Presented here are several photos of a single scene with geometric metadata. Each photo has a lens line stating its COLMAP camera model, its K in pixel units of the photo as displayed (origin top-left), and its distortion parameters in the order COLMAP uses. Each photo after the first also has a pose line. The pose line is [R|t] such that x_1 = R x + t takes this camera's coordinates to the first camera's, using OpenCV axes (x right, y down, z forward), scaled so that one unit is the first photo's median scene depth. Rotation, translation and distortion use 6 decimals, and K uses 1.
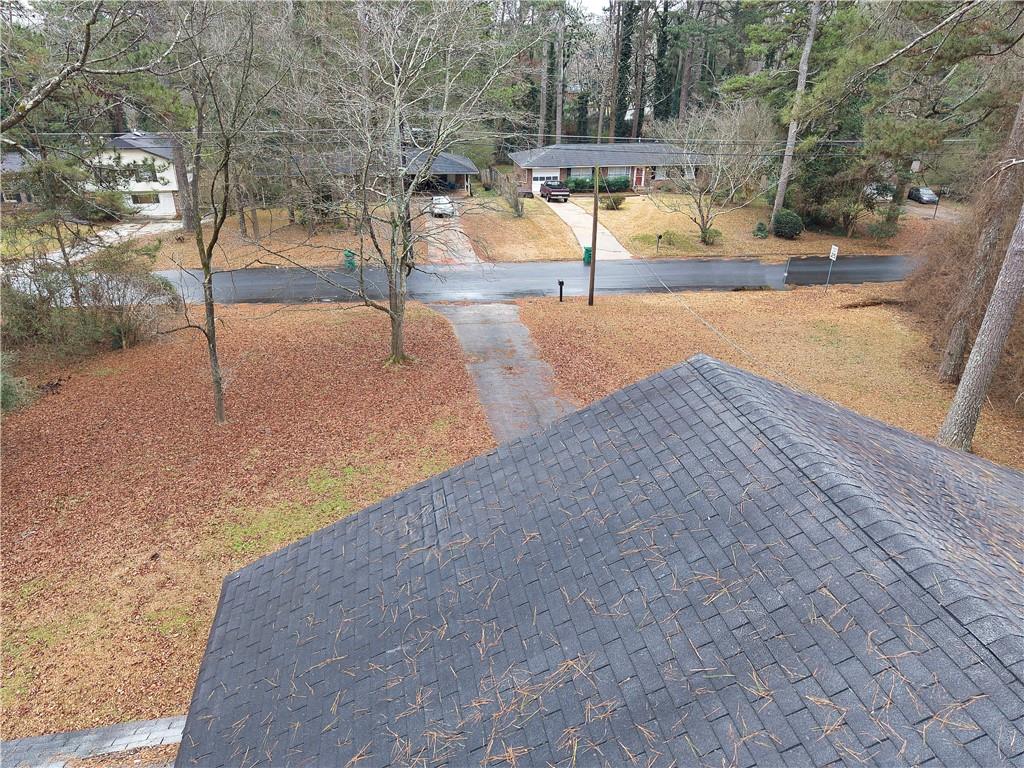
lens RADIAL K [[690.5, 0, 512.0], [0, 690.5, 384.0], [0, 0, 1]] dist [0.001144, 0.000955]
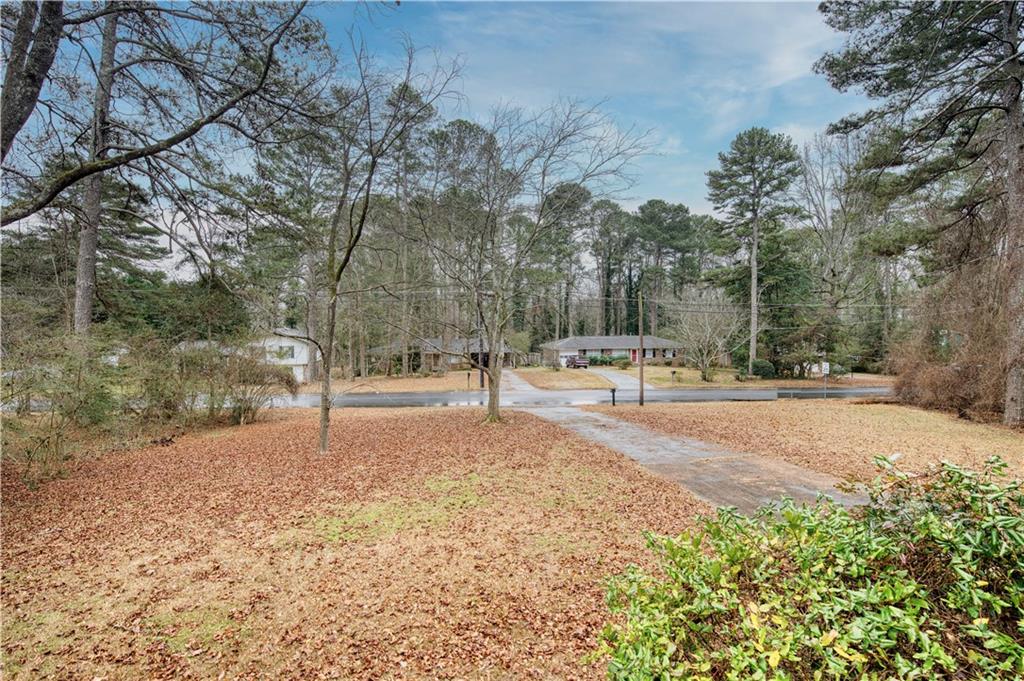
lens RADIAL K [[461.6, 0, 512.0], [0, 461.6, 340.5], [0, 0, 1]] dist [-0.023268, -0.000054]
pose [[0.999738, -0.019962, -0.011181, -0.072425], [0.013430, 0.907640, -0.419535, 0.084186], [0.018523, 0.419275, 0.907670, 0.175640]]
